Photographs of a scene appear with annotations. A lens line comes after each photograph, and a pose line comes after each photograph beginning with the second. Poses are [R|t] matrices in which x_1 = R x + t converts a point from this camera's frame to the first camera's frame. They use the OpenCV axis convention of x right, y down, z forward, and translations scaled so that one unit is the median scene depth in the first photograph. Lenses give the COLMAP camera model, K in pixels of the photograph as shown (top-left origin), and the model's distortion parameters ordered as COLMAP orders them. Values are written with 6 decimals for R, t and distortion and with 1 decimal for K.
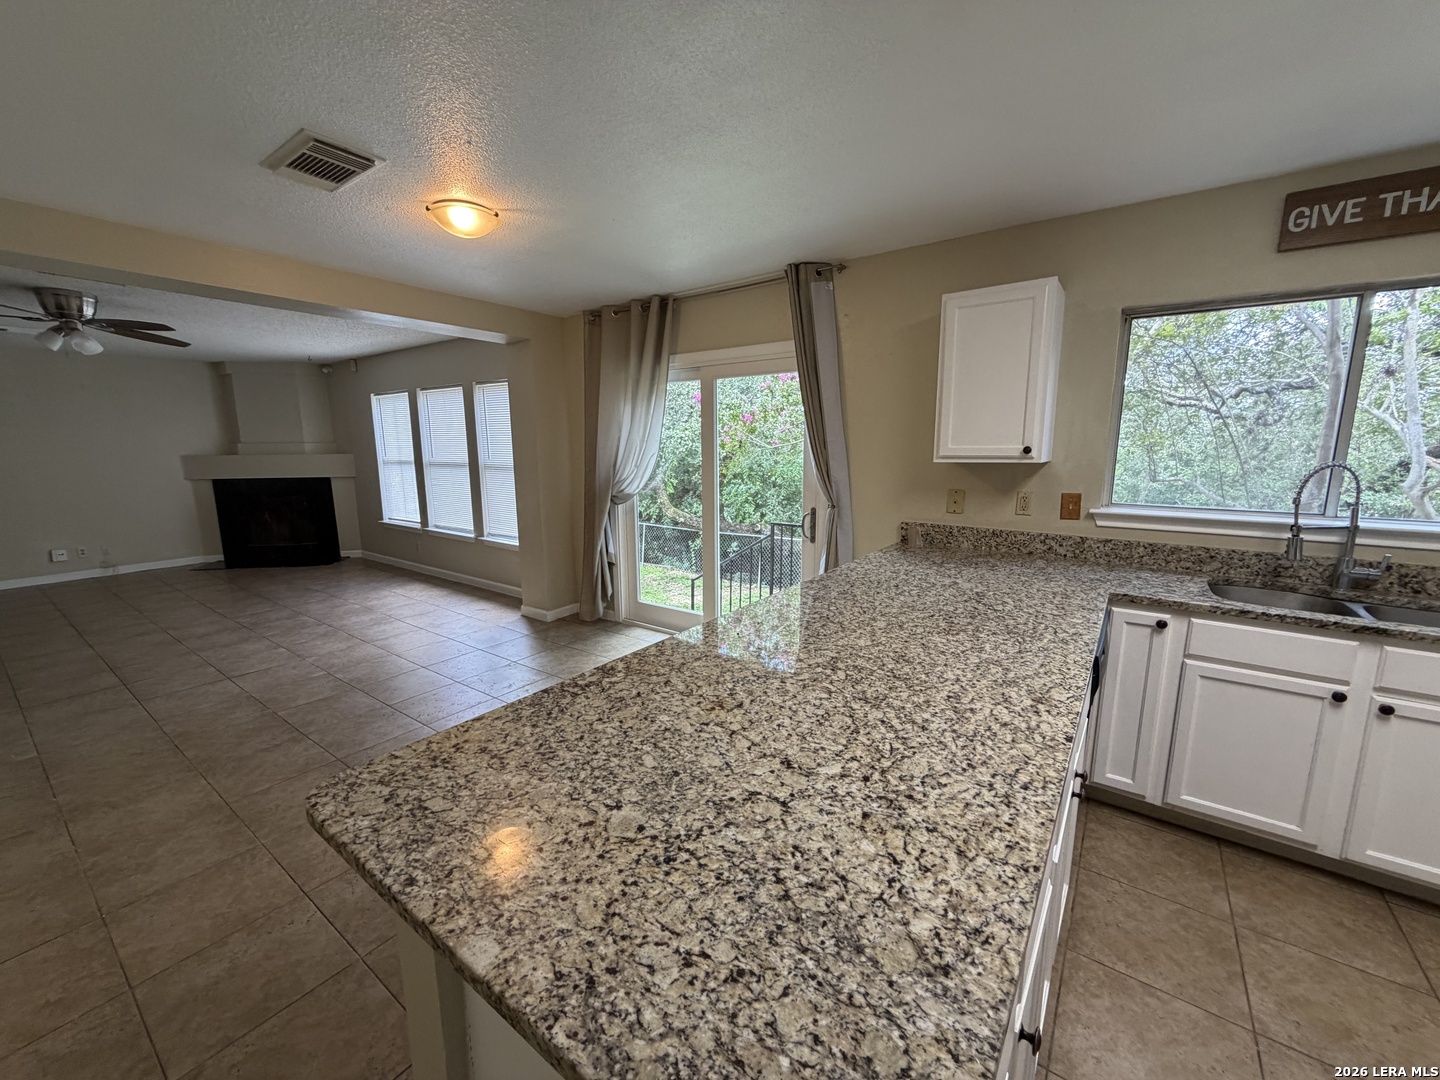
lens RADIAL K [[574.3, 0, 718.7], [0, 574.3, 540.7], [0, 0, 1]] dist [-0.000538, 0.000194]
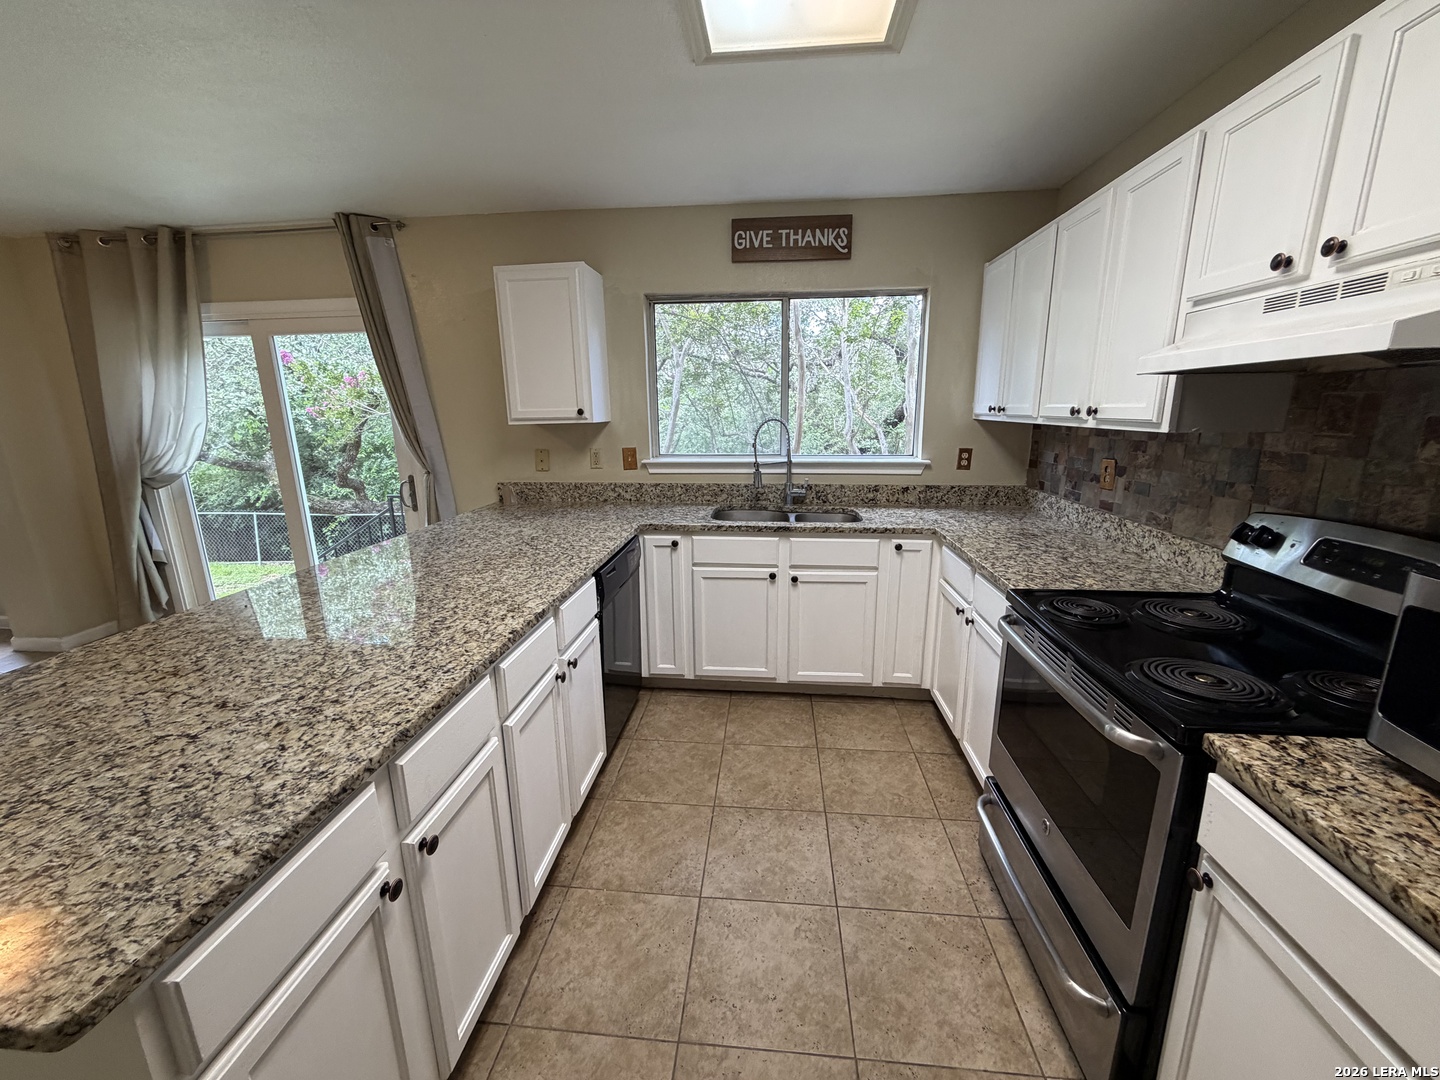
lens RADIAL K [[574.3, 0, 719.3], [0, 574.3, 539.8], [0, 0, 1]] dist [-0.000538, 0.000194]
pose [[0.861029, -0.122787, 0.493509, 0.196654], [0.095766, 0.992202, 0.079780, 0.038744], [-0.499457, -0.021432, 0.866074, -0.178852]]
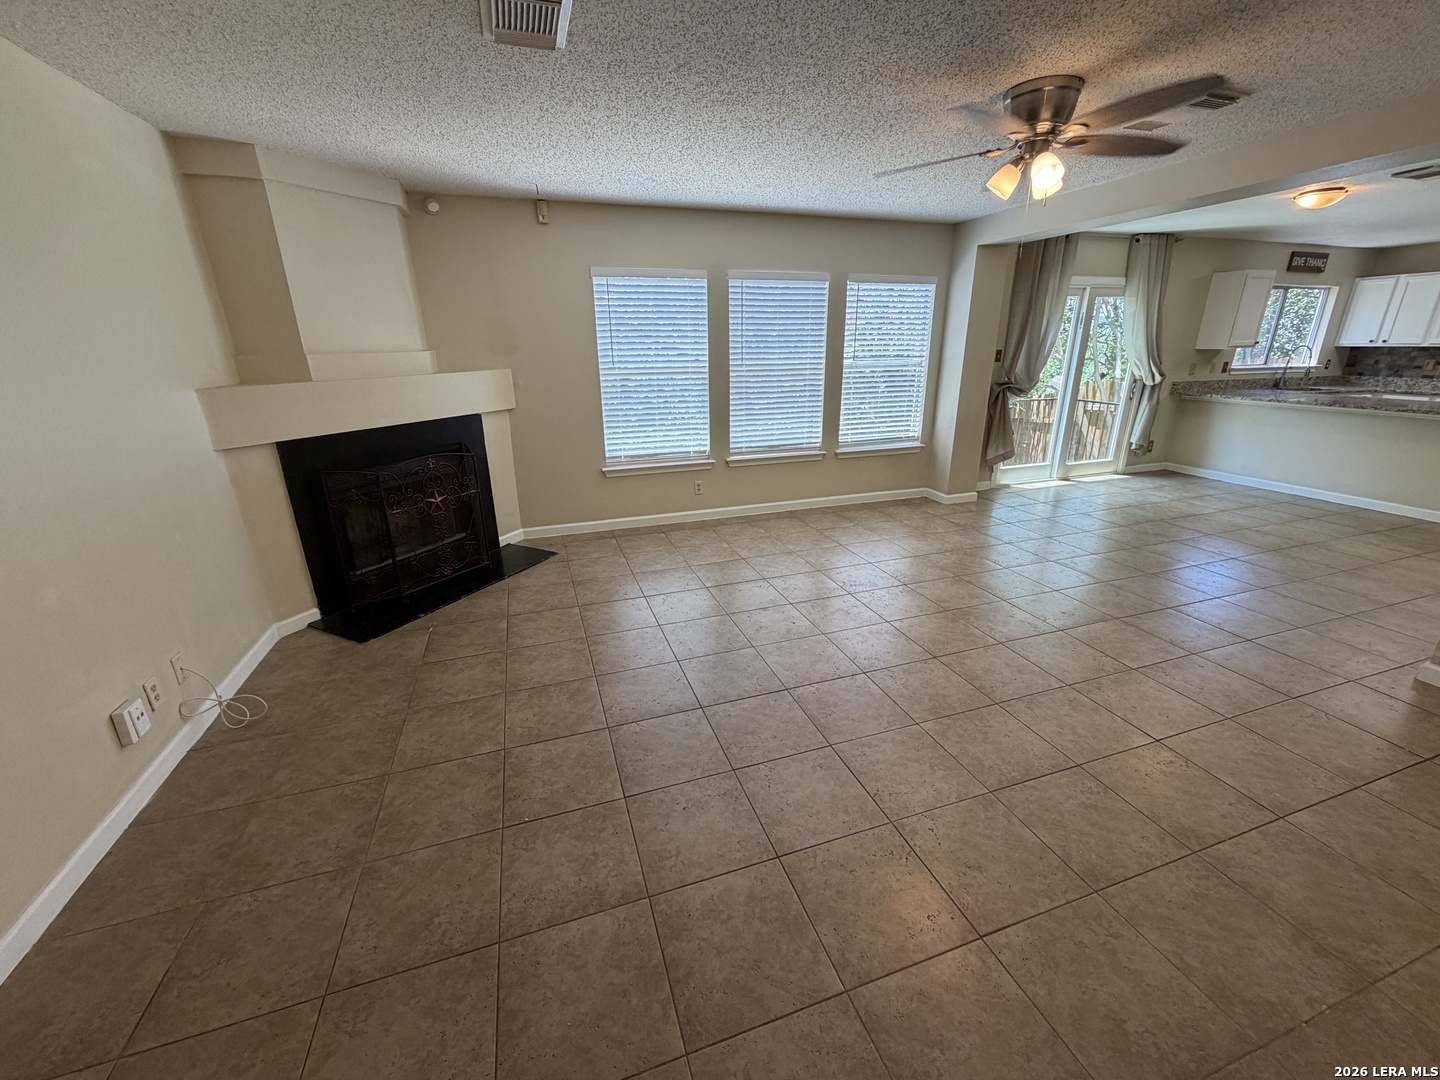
lens RADIAL K [[574.3, 0, 717.3], [0, 574.3, 539.3], [0, 0, 1]] dist [-0.000538, 0.000194]
pose [[0.582696, -0.267256, 0.767489, -3.339567], [0.147904, 0.963483, 0.223213, -0.270161], [-0.799118, -0.016551, 0.600946, 1.548295]]
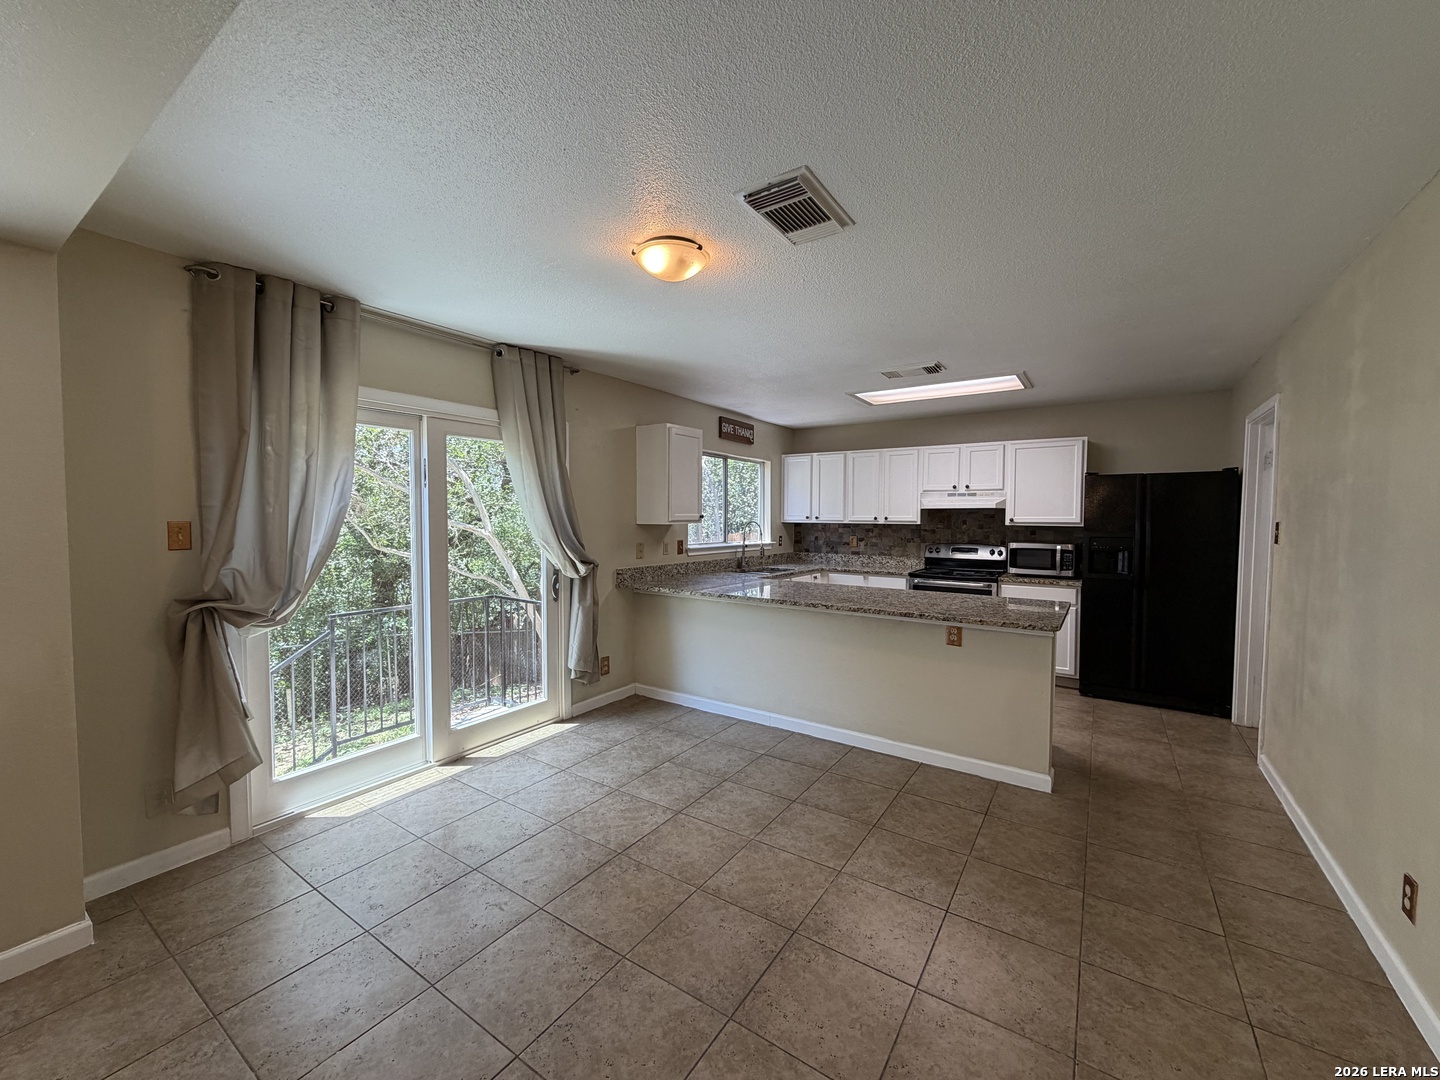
lens RADIAL K [[574.3, 0, 719.1], [0, 574.3, 538.7], [0, 0, 1]] dist [-0.000538, 0.000194]
pose [[-0.036133, -0.037425, 0.998646, -1.524524], [0.164298, 0.985478, 0.042876, -0.179870], [-0.985749, 0.165625, -0.029460, 1.153264]]
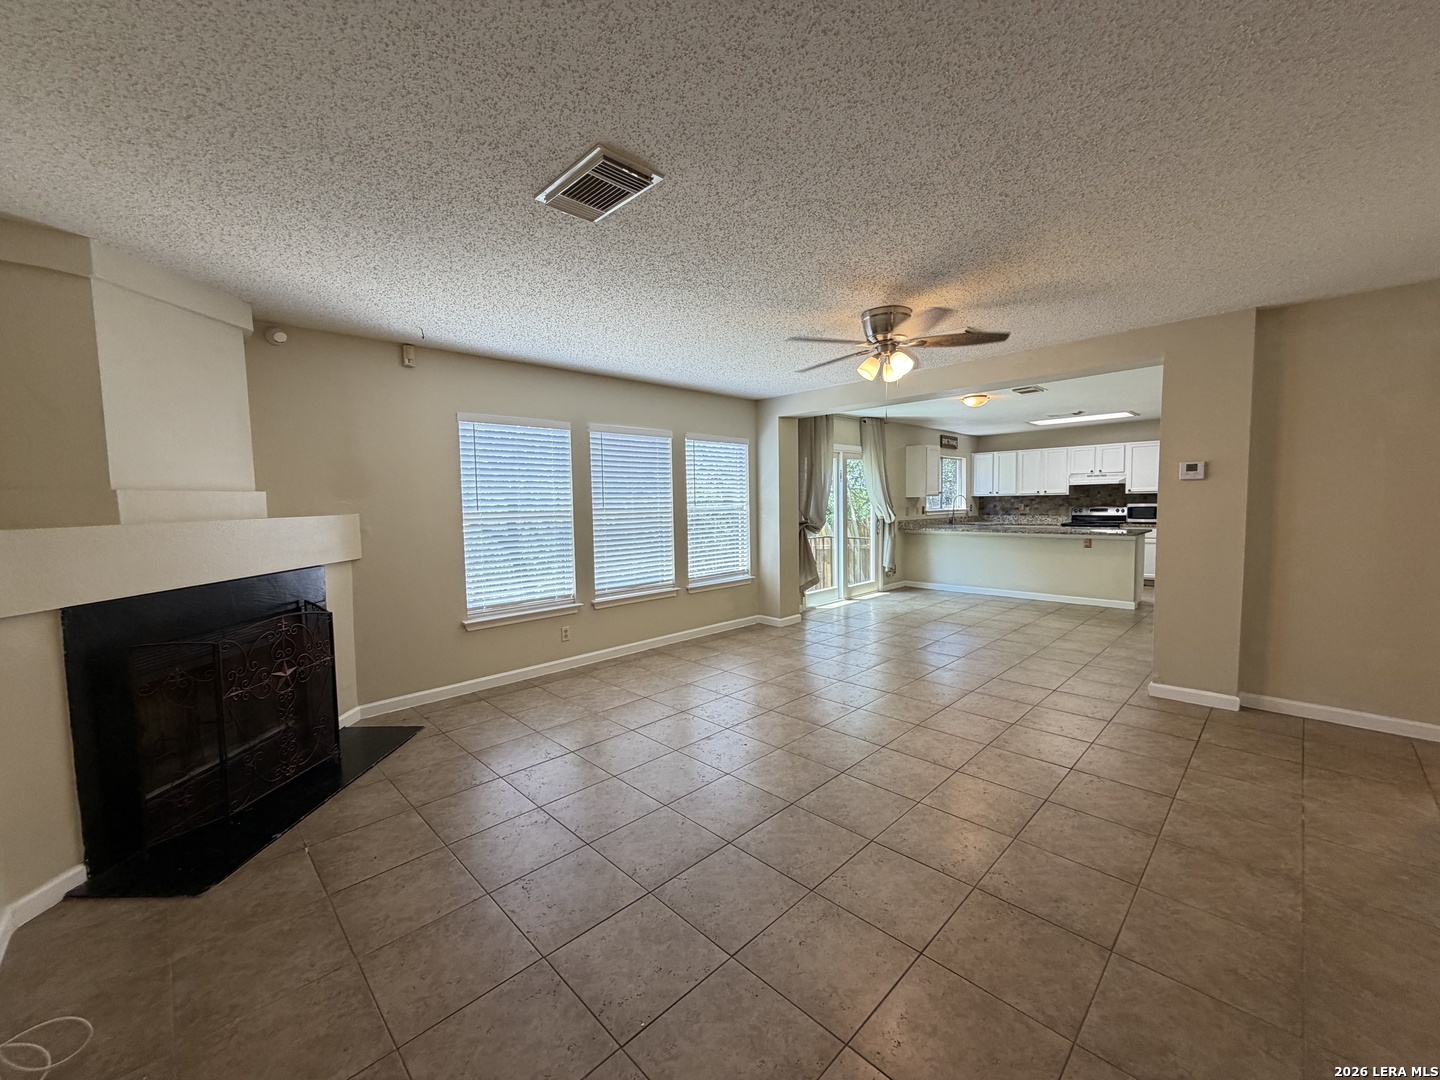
lens RADIAL K [[574.3, 0, 718.0], [0, 574.3, 538.4], [0, 0, 1]] dist [-0.000538, 0.000194]
pose [[0.166070, -0.065385, 0.983944, -3.579538], [0.184867, 0.982173, 0.034065, -0.288774], [-0.968630, 0.176242, 0.175197, 1.990018]]
